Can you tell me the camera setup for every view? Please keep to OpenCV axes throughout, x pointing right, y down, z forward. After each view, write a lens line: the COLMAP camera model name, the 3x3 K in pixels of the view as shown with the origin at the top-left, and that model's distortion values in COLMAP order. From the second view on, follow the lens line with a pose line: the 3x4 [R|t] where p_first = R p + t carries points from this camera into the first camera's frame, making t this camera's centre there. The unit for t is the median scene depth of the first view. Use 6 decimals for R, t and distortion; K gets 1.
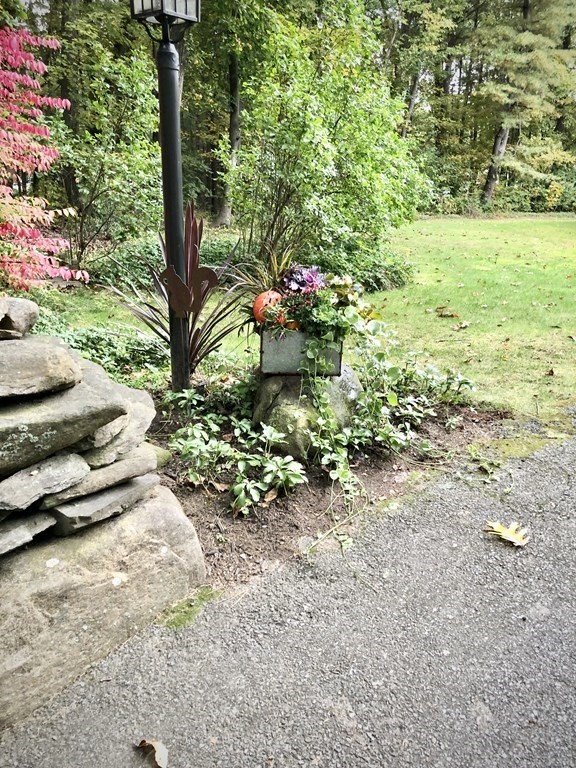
lens RADIAL K [[624.8, 0, 313.1], [0, 624.8, 384.9], [0, 0, 1]] dist [-0.009588, 0.062176]
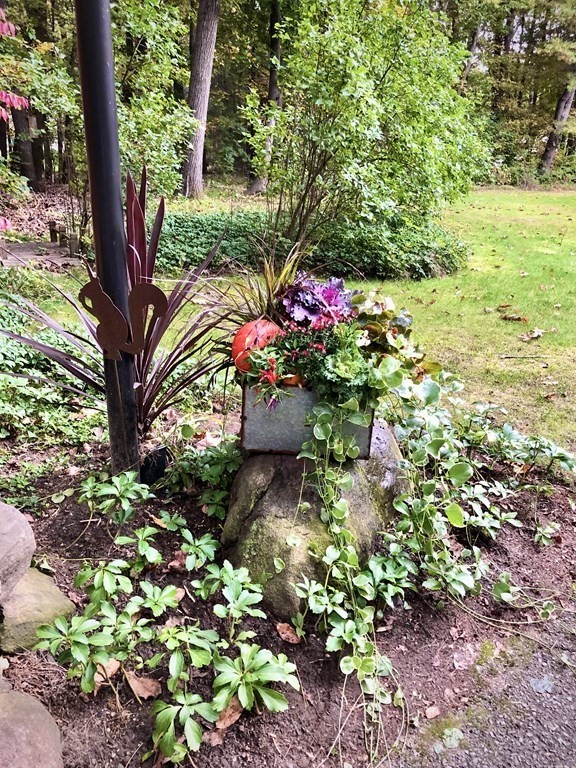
lens RADIAL K [[624.8, 0, 313.1], [0, 624.8, 384.9], [0, 0, 1]] dist [-0.009588, 0.062176]
pose [[0.997462, 0.039680, -0.059126, 0.008667], [-0.036730, 0.998065, 0.050171, -0.046383], [0.061002, -0.047872, 0.996989, 0.149621]]
